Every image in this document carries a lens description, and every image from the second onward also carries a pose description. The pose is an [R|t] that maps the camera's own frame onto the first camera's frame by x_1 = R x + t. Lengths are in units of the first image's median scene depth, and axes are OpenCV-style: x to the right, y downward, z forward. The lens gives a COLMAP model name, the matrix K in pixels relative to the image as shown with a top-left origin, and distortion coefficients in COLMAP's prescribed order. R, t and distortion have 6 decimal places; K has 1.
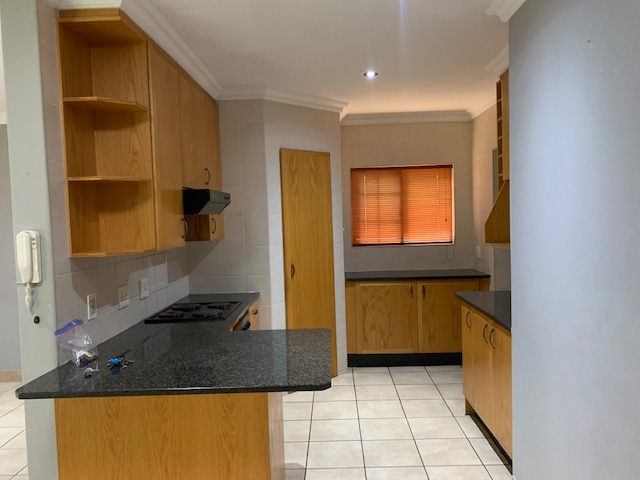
lens RADIAL K [[486.4, 0, 316.8], [0, 486.4, 237.6], [0, 0, 1]] dist [0.070220, -0.075800]
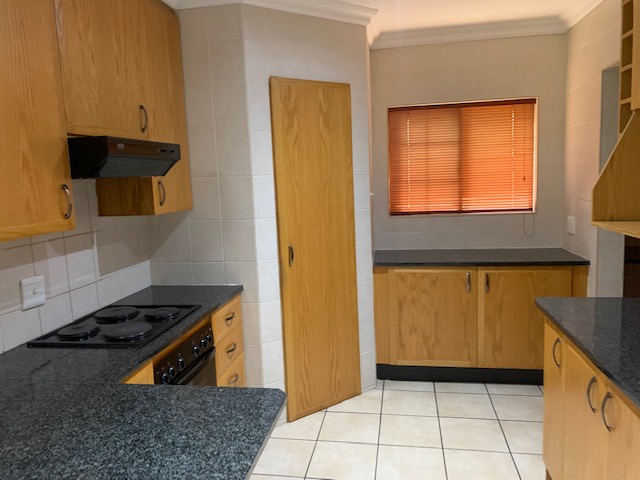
lens RADIAL K [[472.0, 0, 317.0], [0, 472.0, 228.2], [0, 0, 1]] dist [0.003721, 0.000552]
pose [[0.987787, 0.006882, -0.155659, 0.095641], [0.004798, 0.997207, 0.074536, -0.021299], [0.155737, -0.074372, 0.984995, 0.347720]]
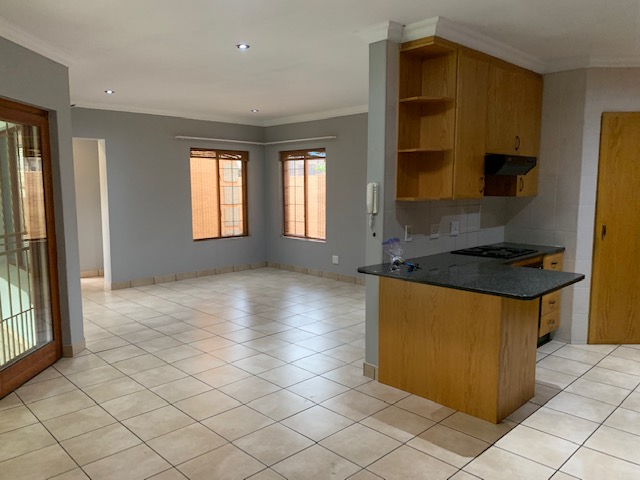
lens RADIAL K [[486.4, 0, 316.8], [0, 486.4, 237.6], [0, 0, 1]] dist [0.070220, -0.075800]
pose [[0.712617, 0.108425, -0.693124, 0.253692], [-0.052630, 0.993463, 0.101297, 0.007941], [0.699576, -0.035707, 0.713665, -0.192198]]
